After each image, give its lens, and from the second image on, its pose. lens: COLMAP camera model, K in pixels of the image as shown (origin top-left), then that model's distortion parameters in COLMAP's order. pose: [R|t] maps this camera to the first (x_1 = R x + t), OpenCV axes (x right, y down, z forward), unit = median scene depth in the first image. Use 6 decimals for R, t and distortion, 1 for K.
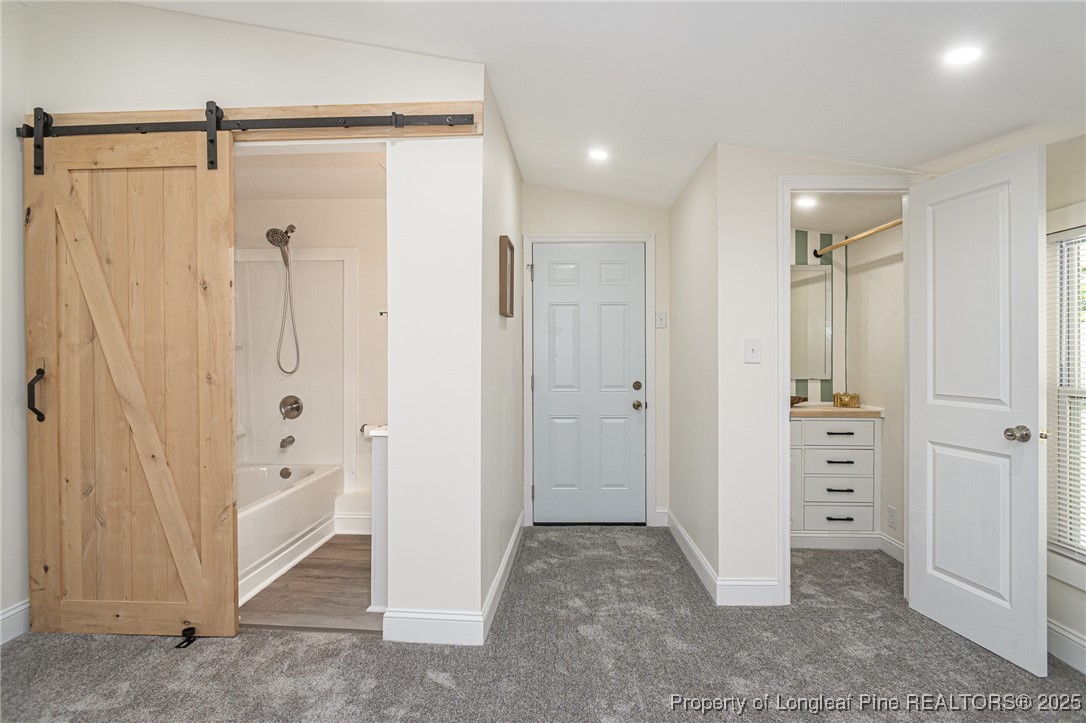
lens RADIAL K [[590.0, 0, 547.8], [0, 590.0, 354.4], [0, 0, 1]] dist [-0.008353, 0.000462]
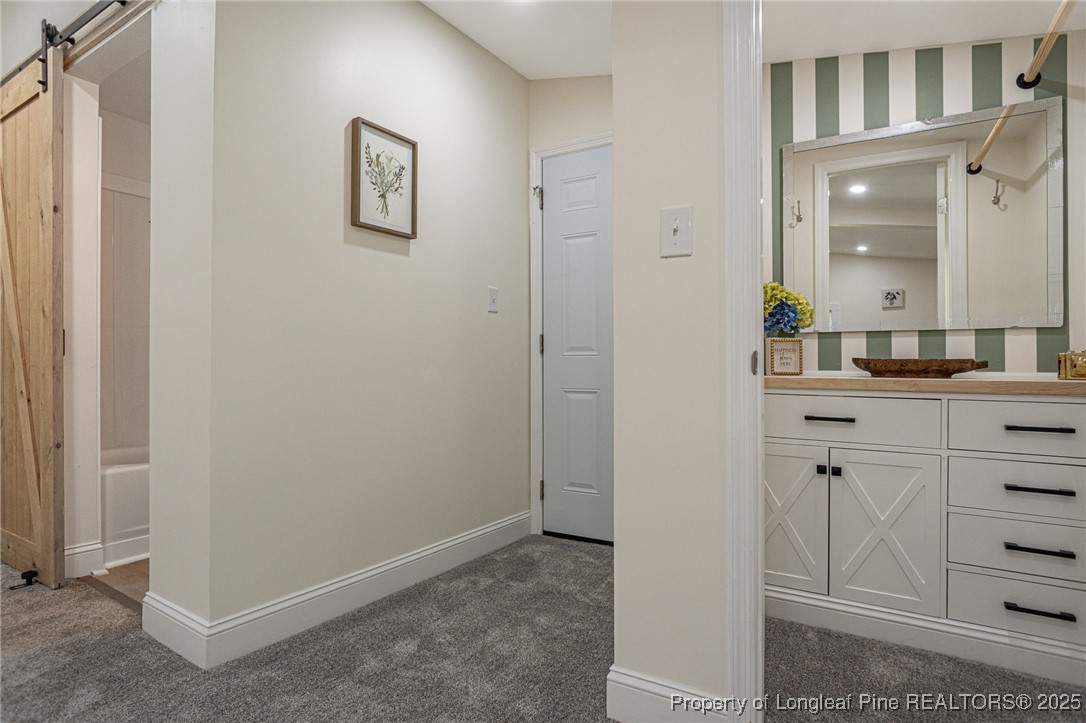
lens RADIAL K [[582.7, 0, 541.9], [0, 582.7, 363.8], [0, 0, 1]] dist [-0.007055, 0.000022]
pose [[0.861415, -0.000282, -0.507902, 0.352032], [-0.002427, 0.999986, -0.004672, 0.076674], [0.507896, 0.005257, 0.861402, 0.360125]]
